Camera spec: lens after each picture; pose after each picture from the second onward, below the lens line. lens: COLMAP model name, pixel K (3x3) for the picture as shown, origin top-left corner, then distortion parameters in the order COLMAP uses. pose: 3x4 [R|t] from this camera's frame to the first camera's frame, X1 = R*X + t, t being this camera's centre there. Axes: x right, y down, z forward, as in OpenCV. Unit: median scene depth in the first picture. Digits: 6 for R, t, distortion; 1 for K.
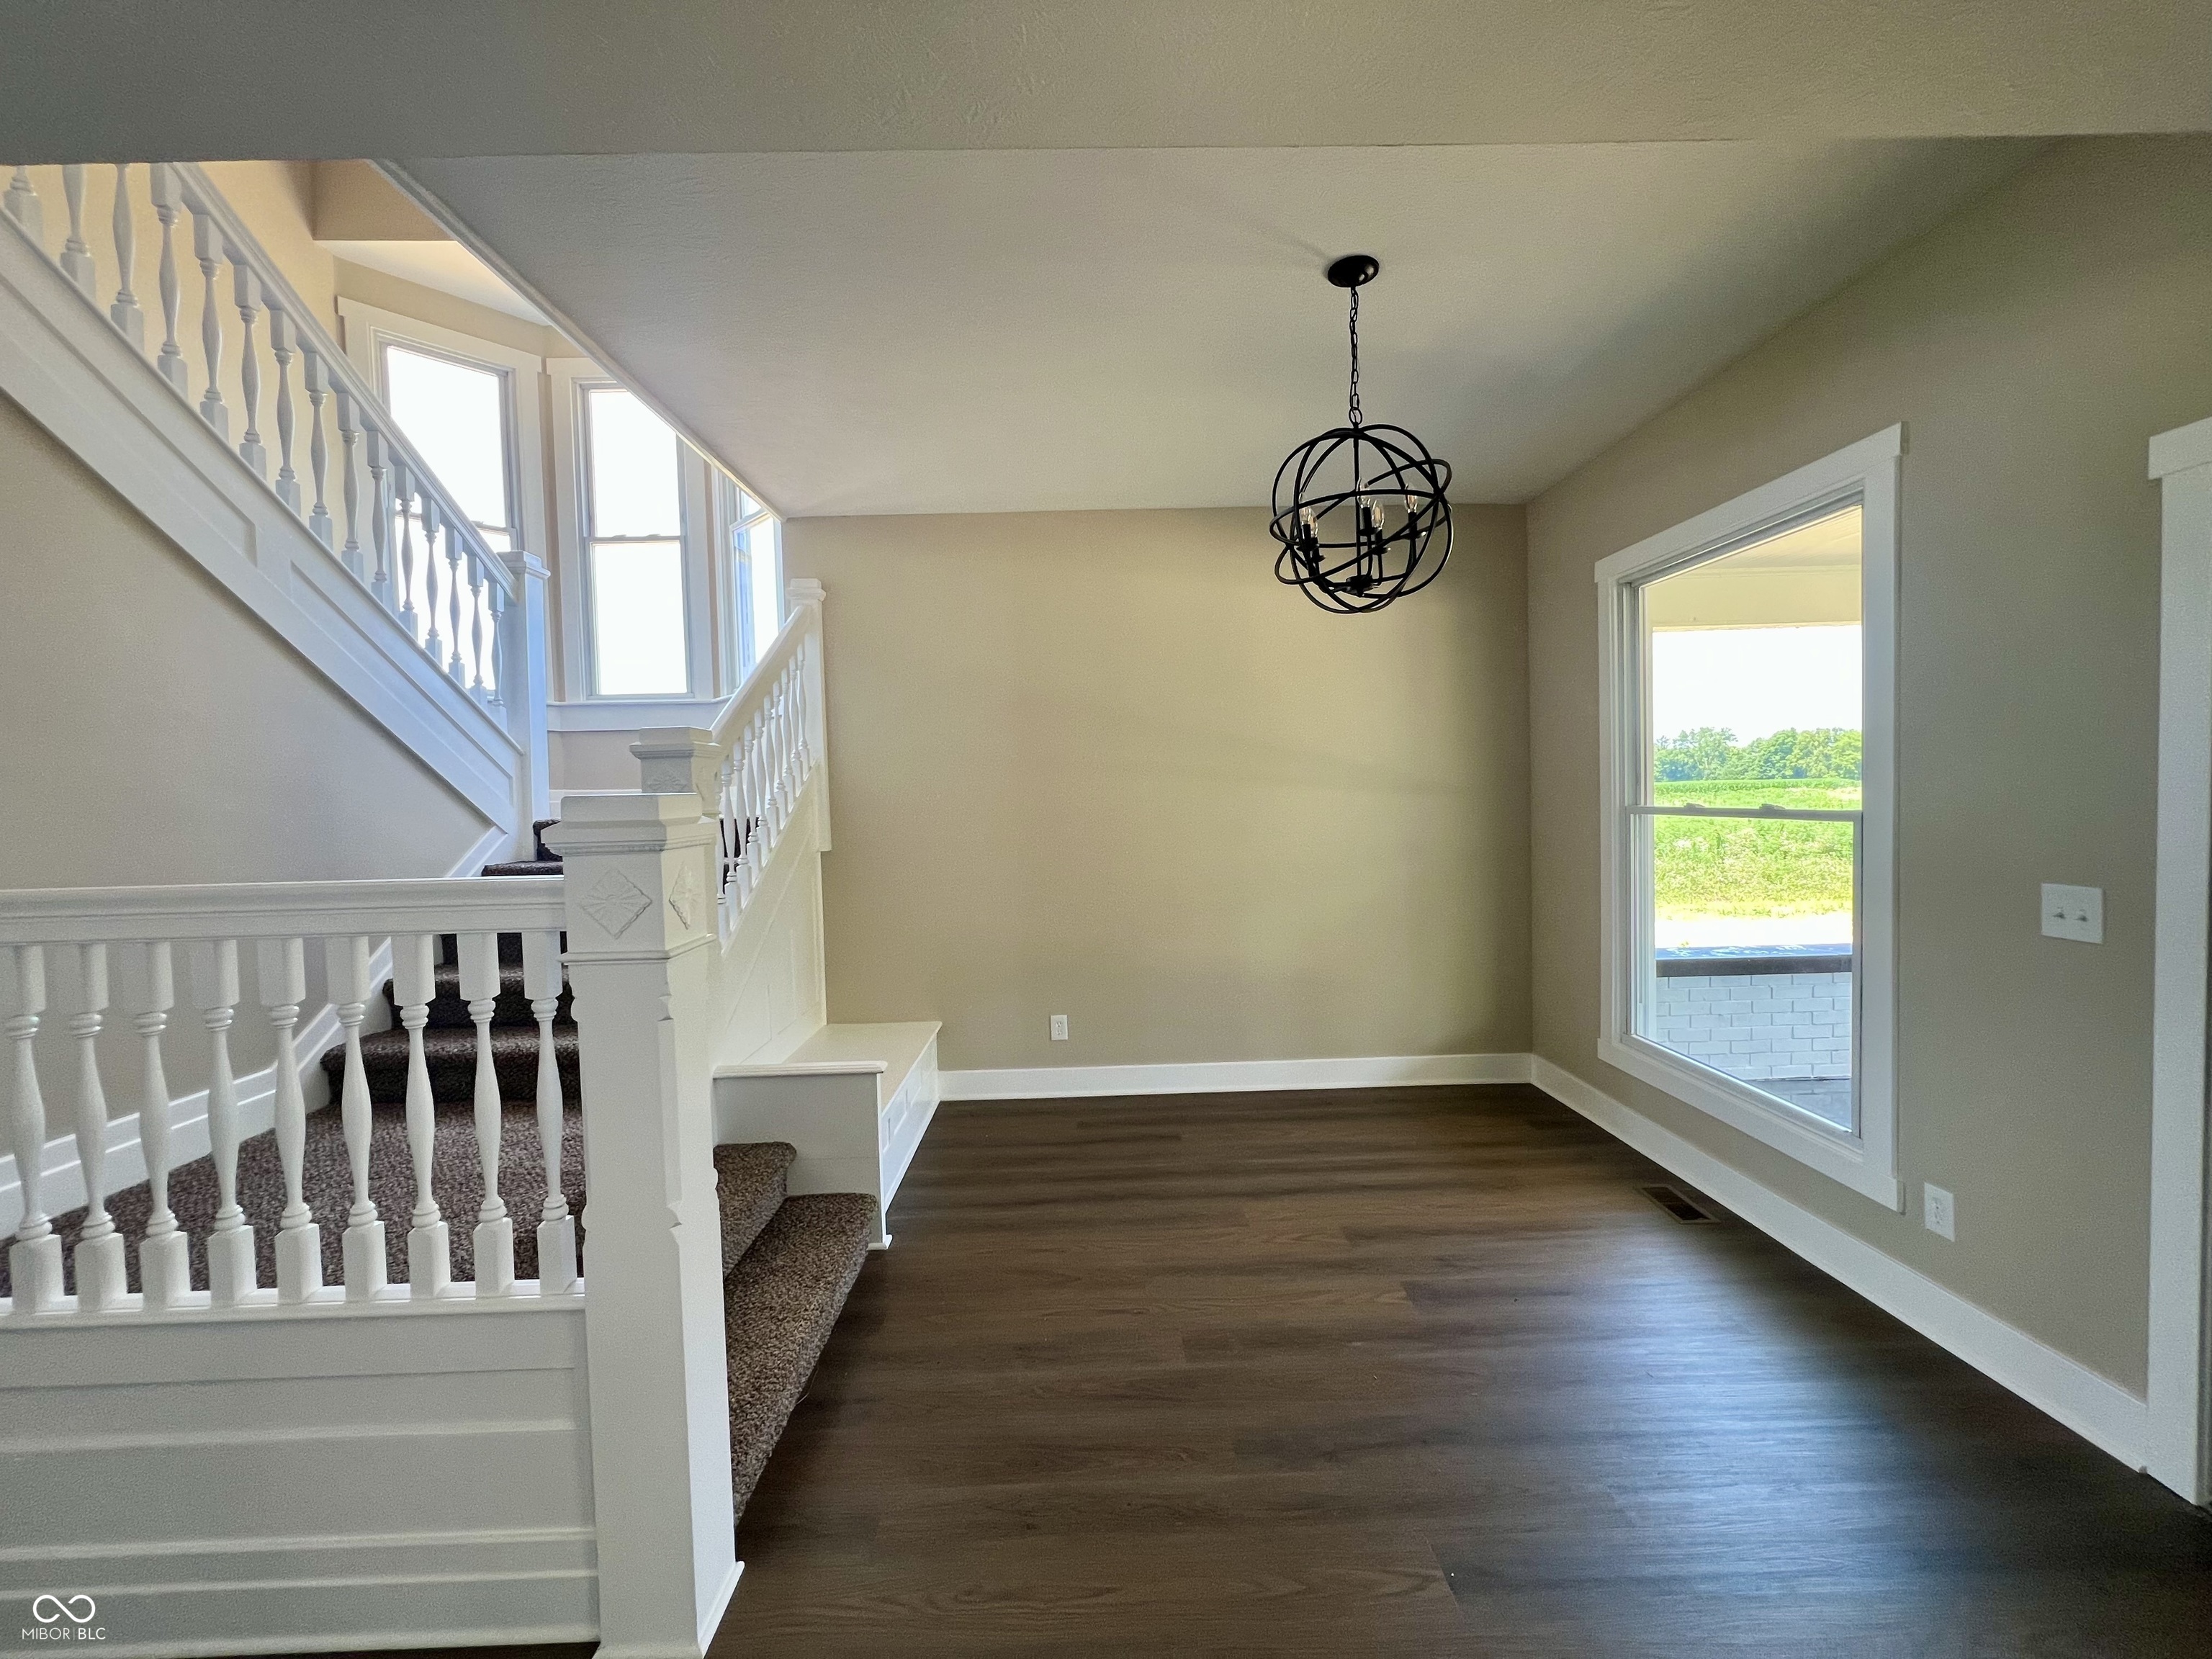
lens RADIAL K [[882.6, 0, 1100.3], [0, 882.6, 831.4], [0, 0, 1]] dist [0.002124, 0.000340]
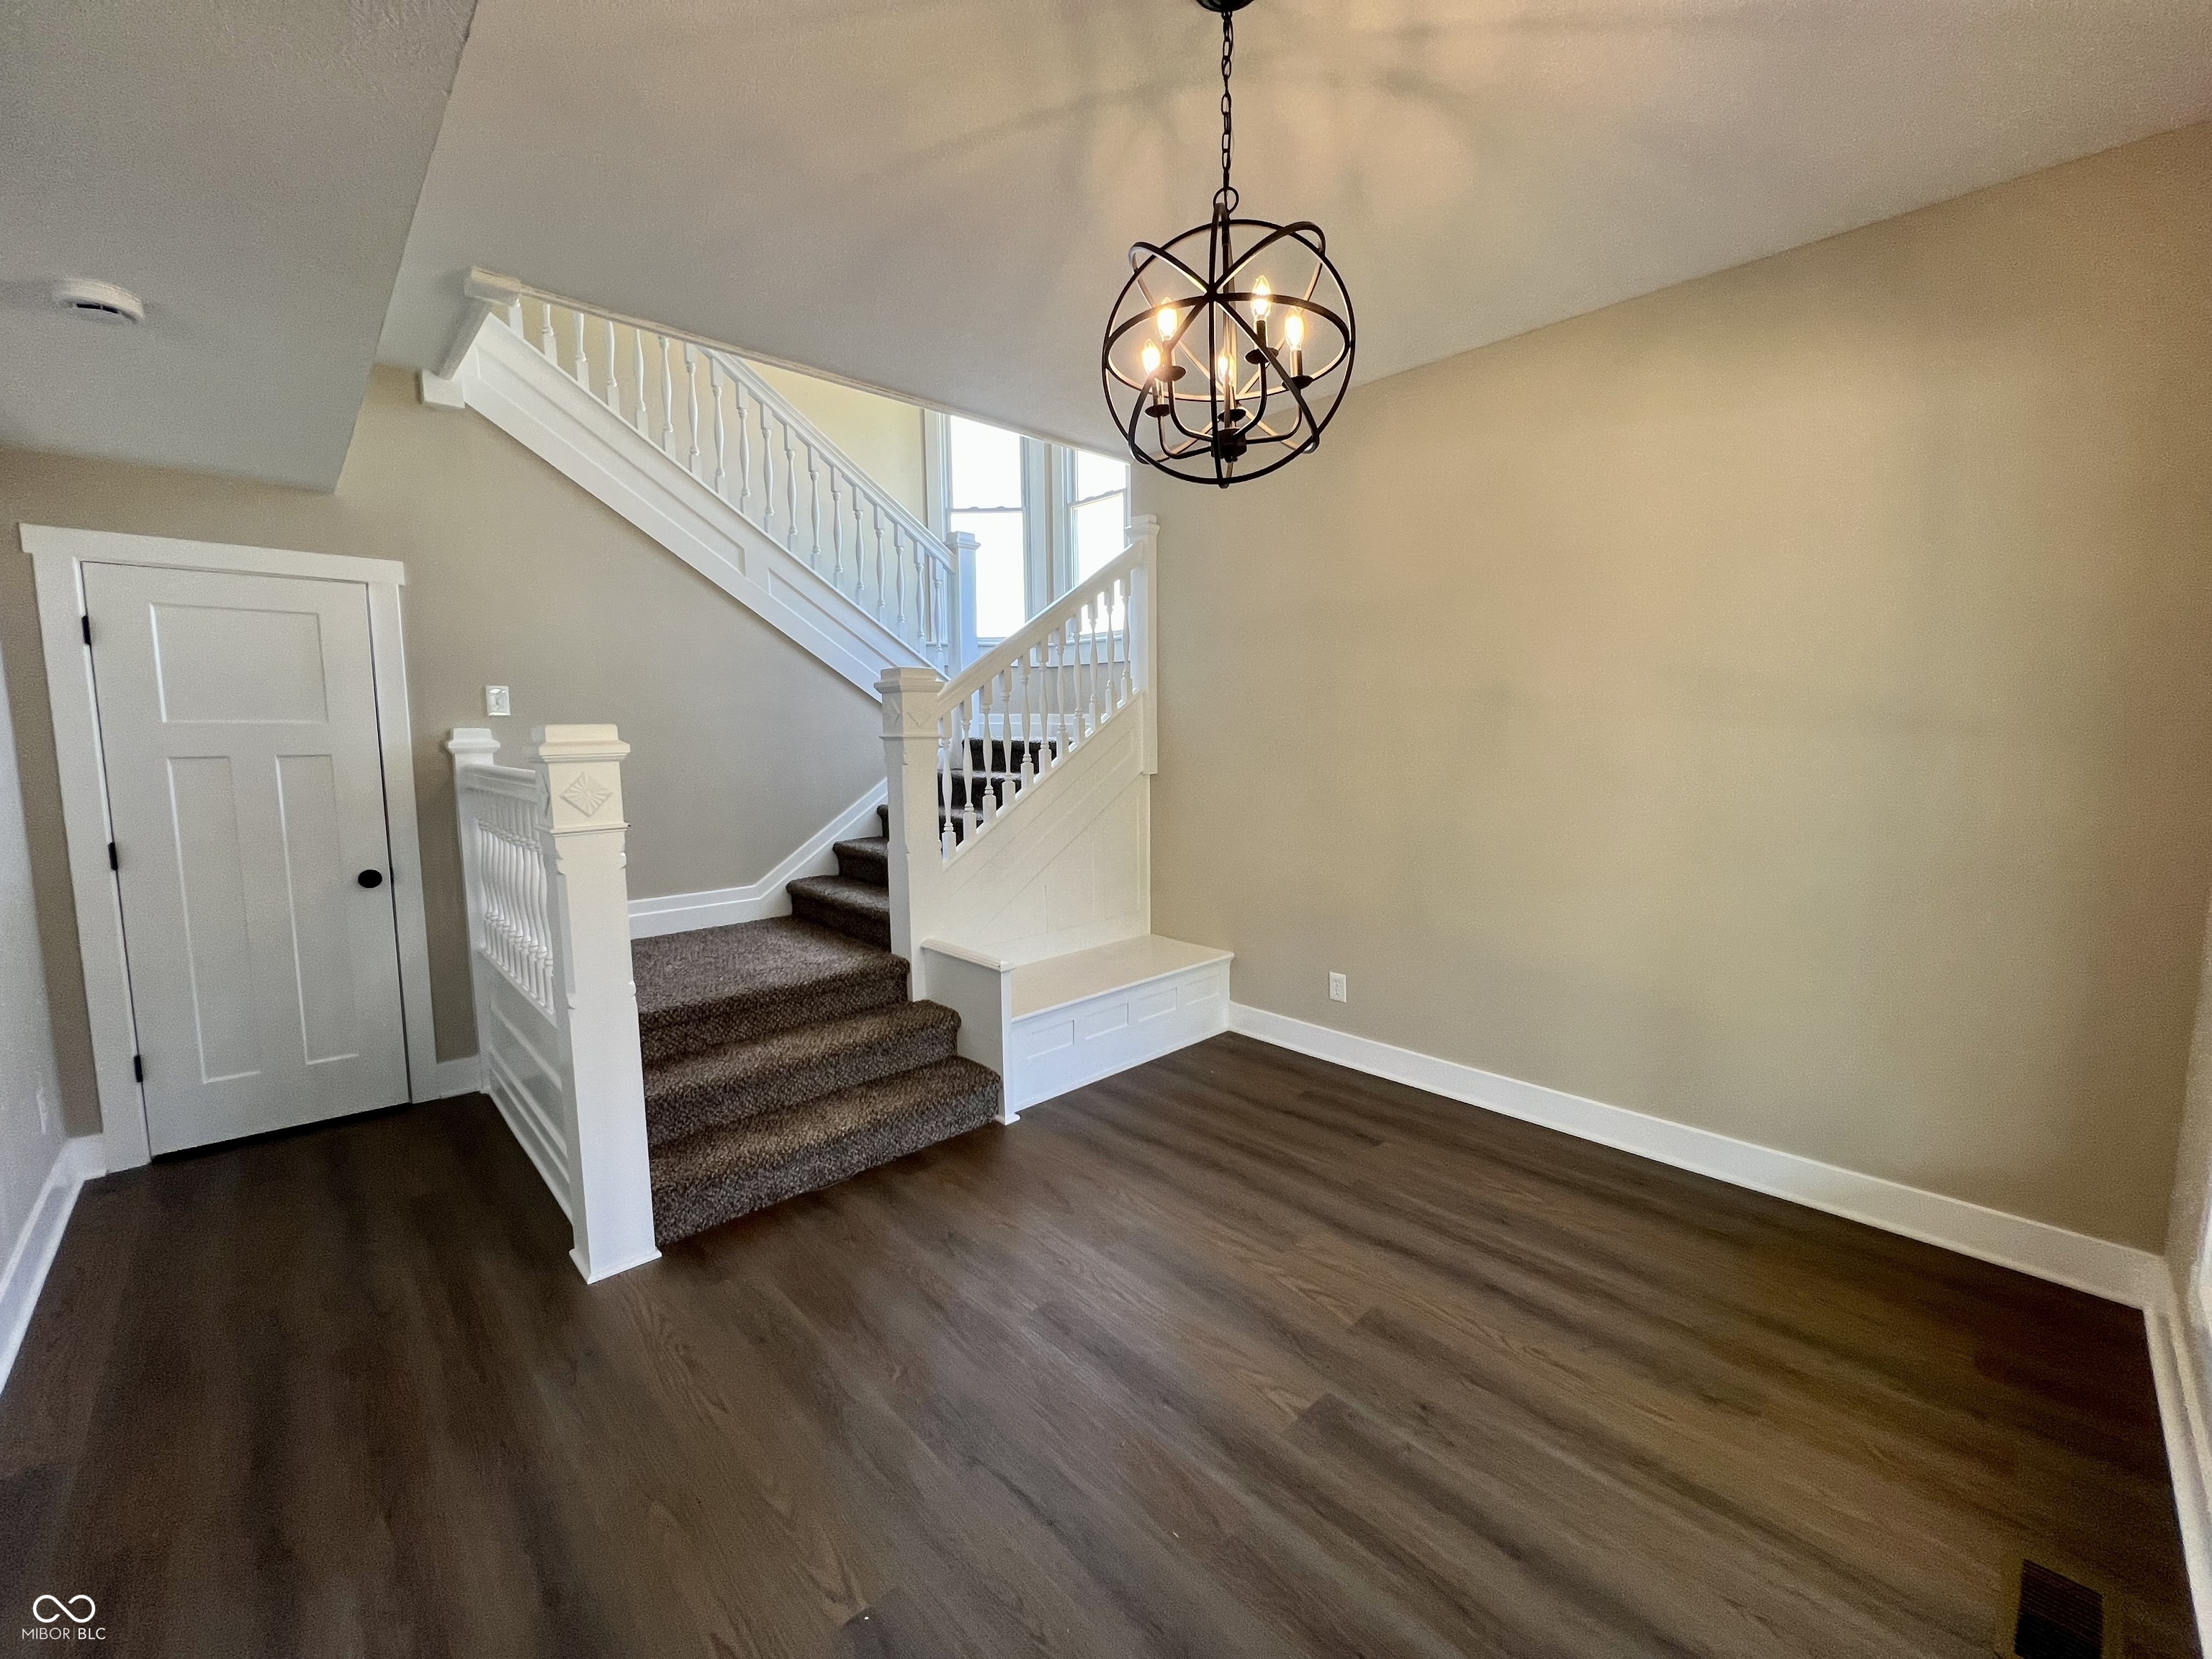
lens RADIAL K [[890.8, 0, 1107.4], [0, 890.8, 822.6], [0, 0, 1]] dist [0.003176, 0.000555]
pose [[0.673463, 0.098512, -0.732628, 0.527853], [-0.037686, 0.994367, 0.099064, -0.027603], [0.738260, -0.039106, 0.673382, 0.273312]]
